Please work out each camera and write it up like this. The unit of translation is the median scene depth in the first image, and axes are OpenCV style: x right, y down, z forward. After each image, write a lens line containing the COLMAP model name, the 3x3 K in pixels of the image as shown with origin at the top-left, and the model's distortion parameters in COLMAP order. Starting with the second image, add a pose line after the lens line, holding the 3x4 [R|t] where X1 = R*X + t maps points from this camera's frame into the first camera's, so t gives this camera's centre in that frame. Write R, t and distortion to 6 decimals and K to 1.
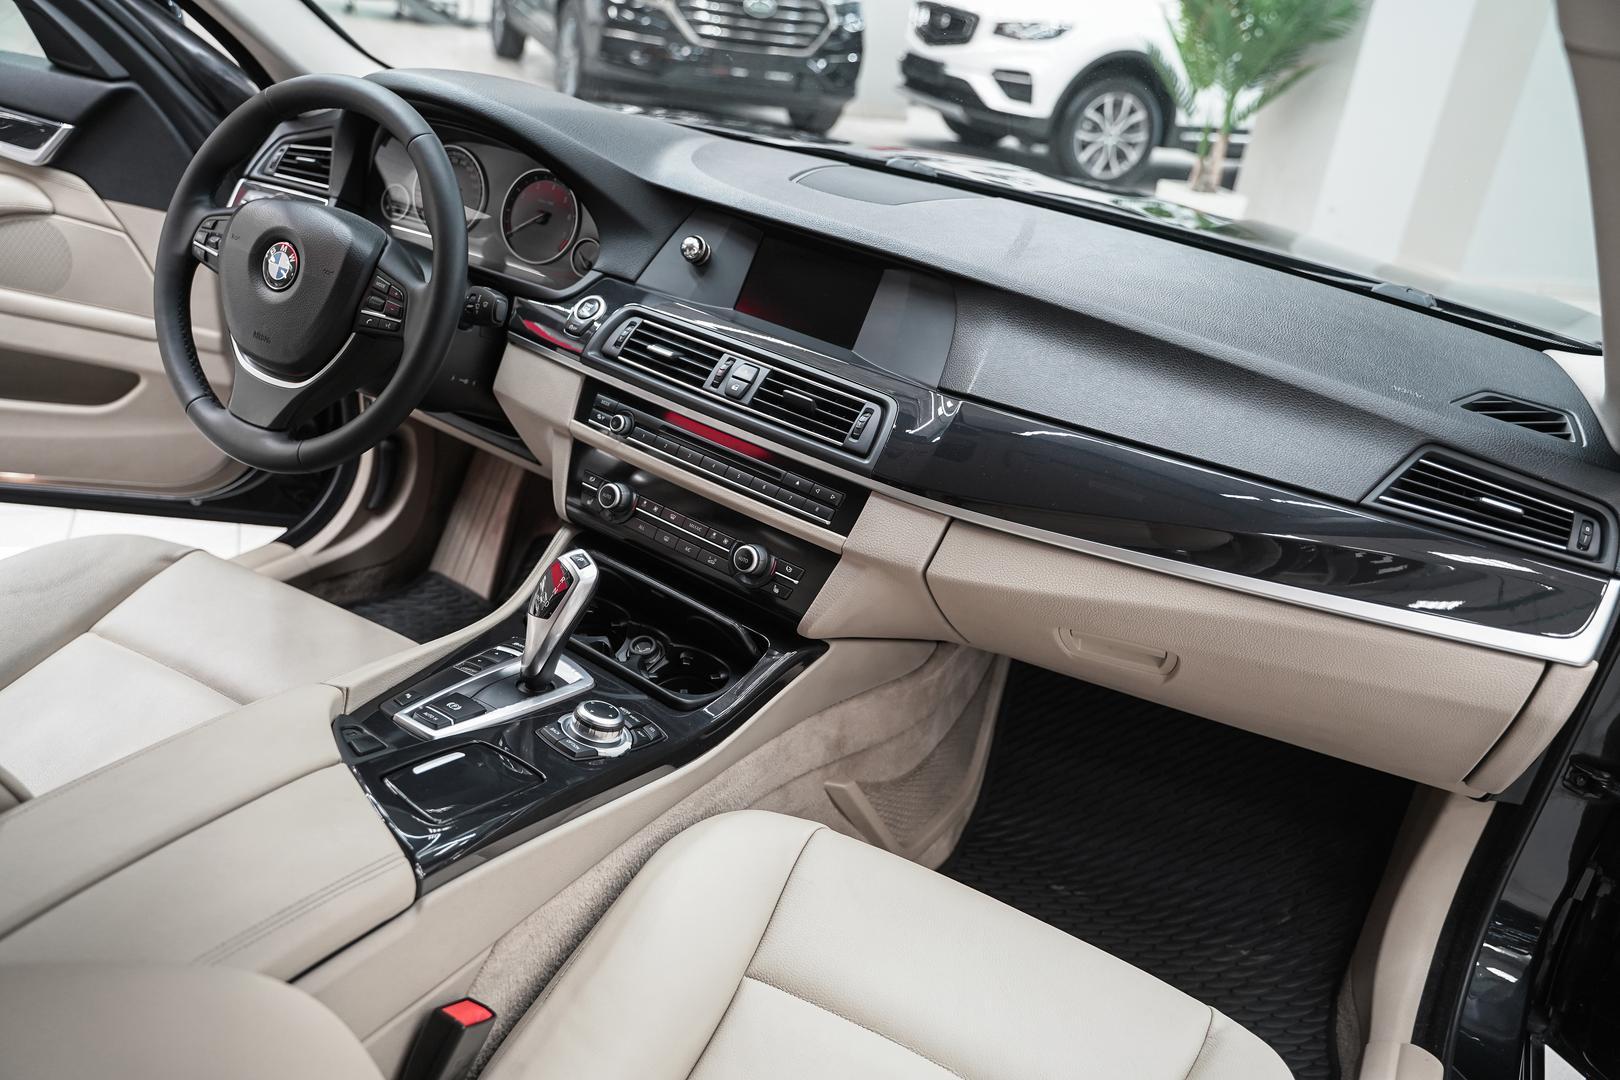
lens RADIAL K [[1286.8, 0, 810.0], [0, 1286.8, 540.0], [0, 0, 1]] dist [-0.015940, 0.011060]
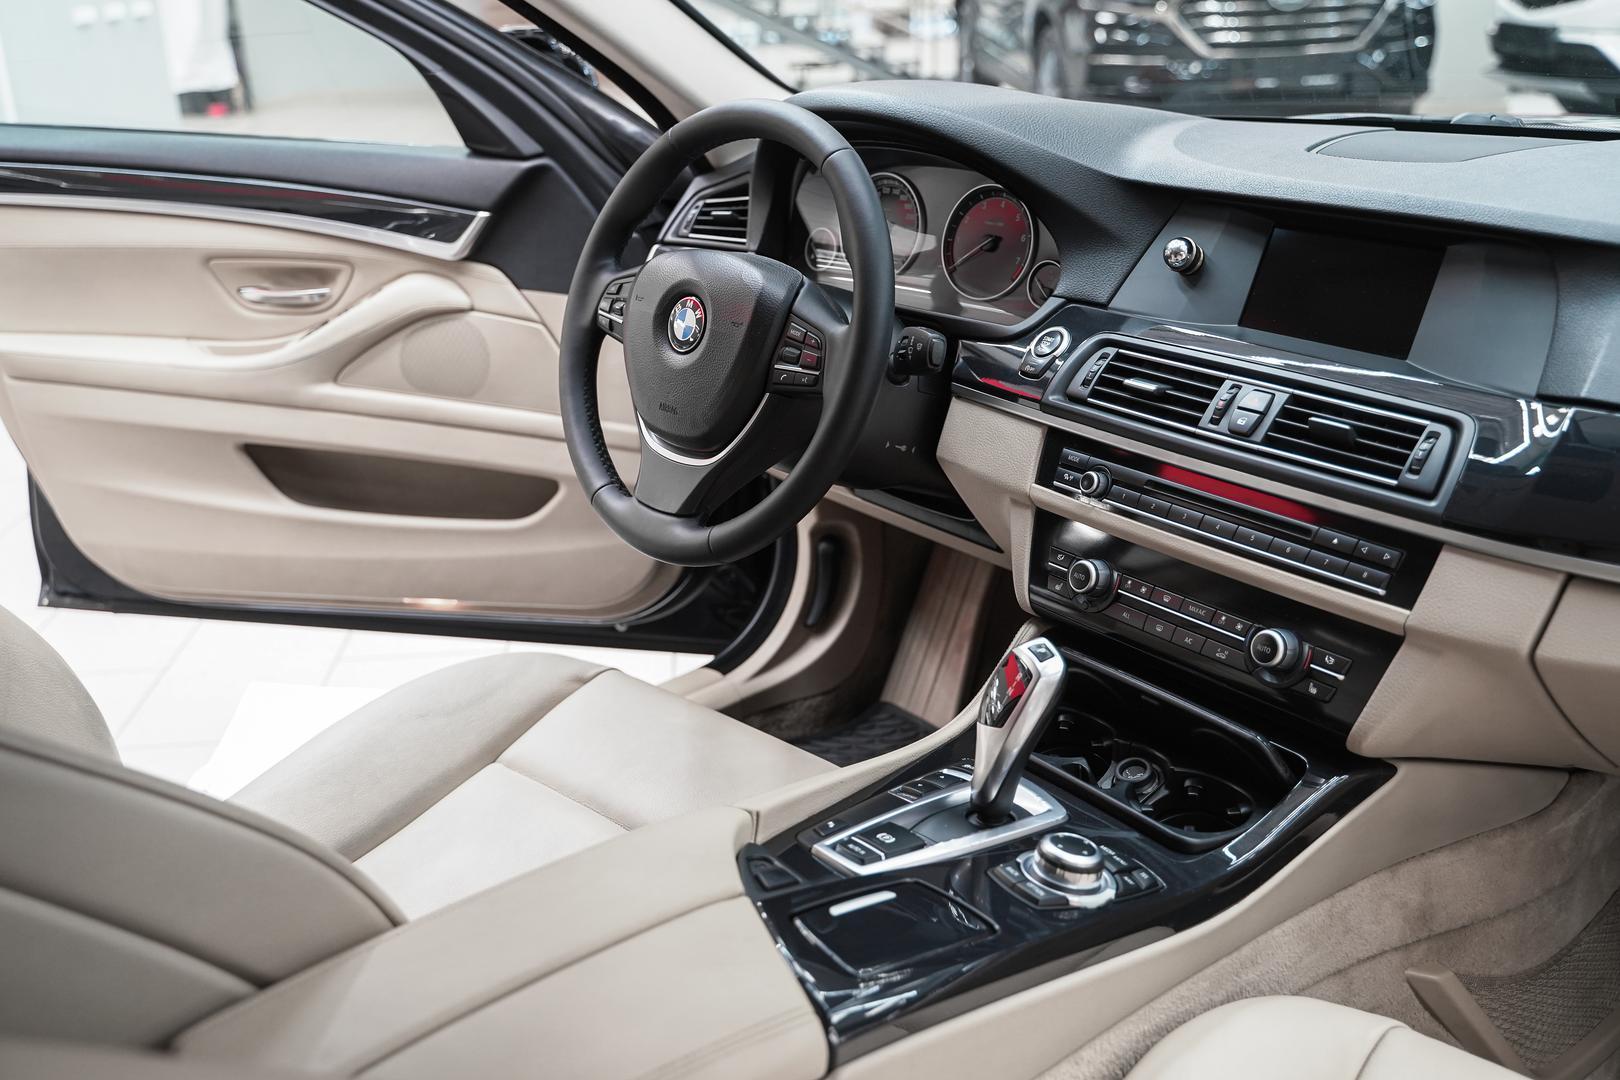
lens RADIAL K [[1618.1, 0, 777.5], [0, 1618.1, 523.5], [0, 0, 1]] dist [-0.004153, -0.008433]
pose [[0.932242, -0.057584, -0.357225, 0.021149], [0.018797, 0.993630, -0.111115, 0.037319], [0.361348, 0.096872, 0.927385, 0.030022]]
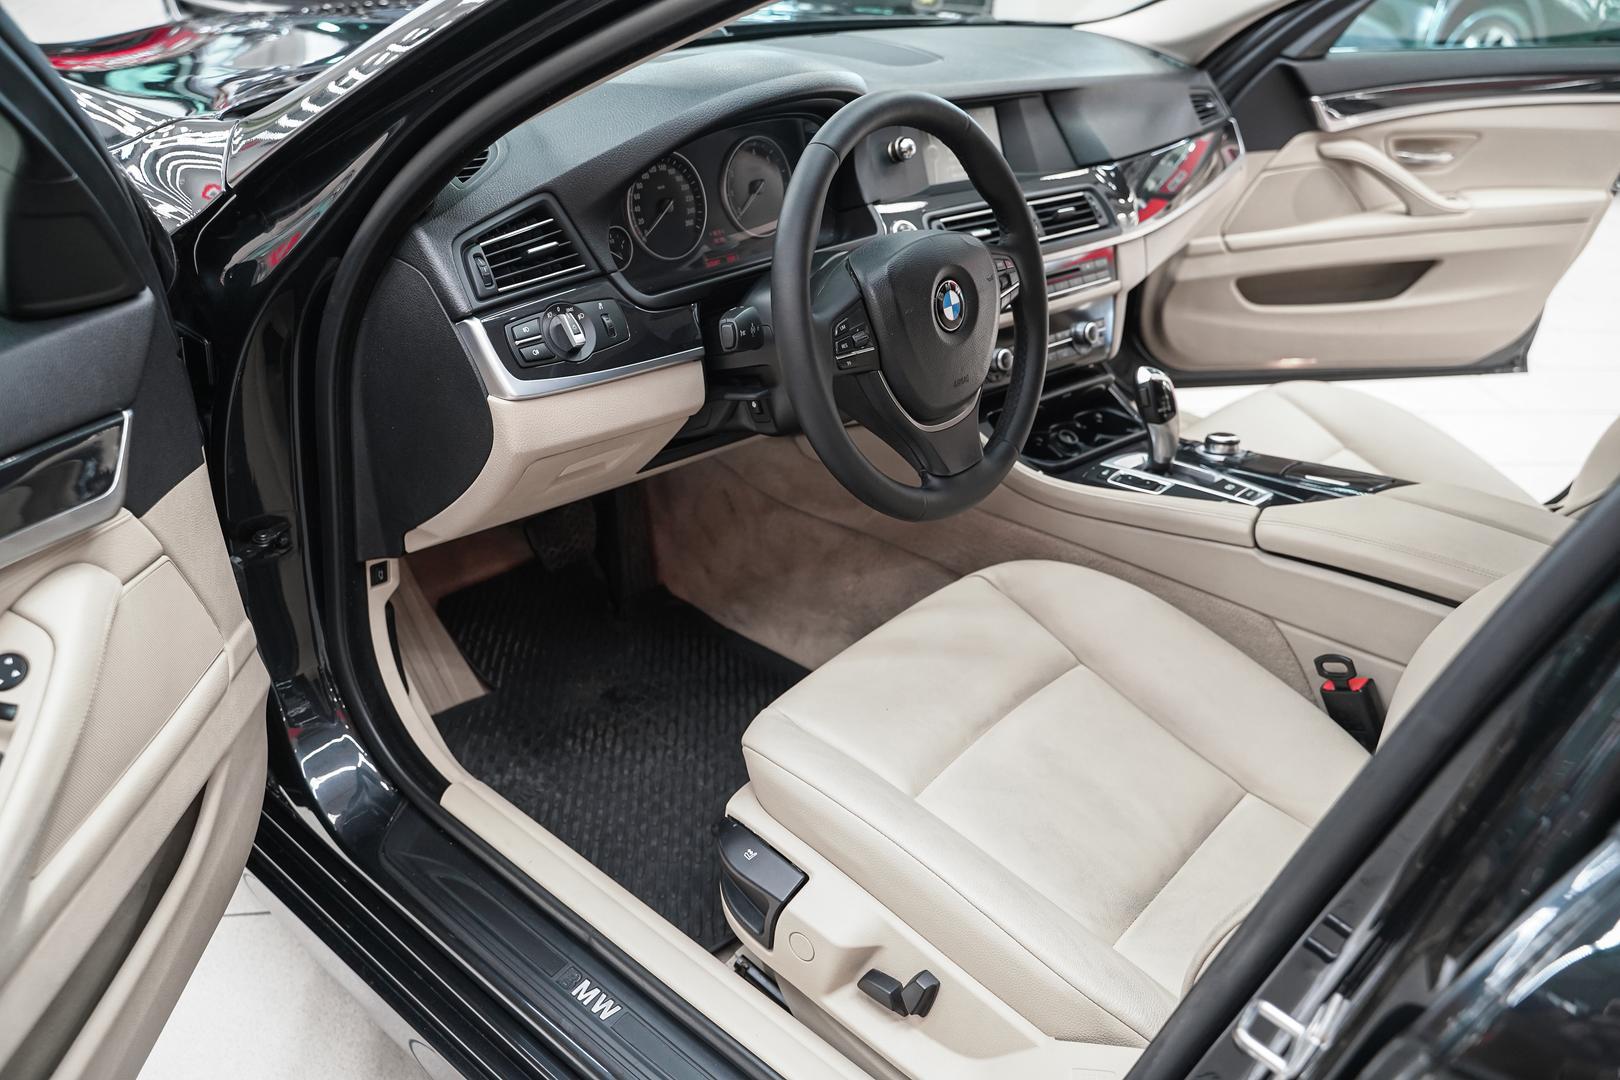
lens RADIAL K [[1286.8, 0, 810.0], [0, 1286.8, 540.0], [0, 0, 1]] dist [-0.015940, 0.011060]
pose [[0.198105, -0.586838, 0.785096, -1.200537], [0.364119, 0.787714, 0.496915, -0.550207], [-0.910039, 0.187427, 0.369729, 0.726741]]
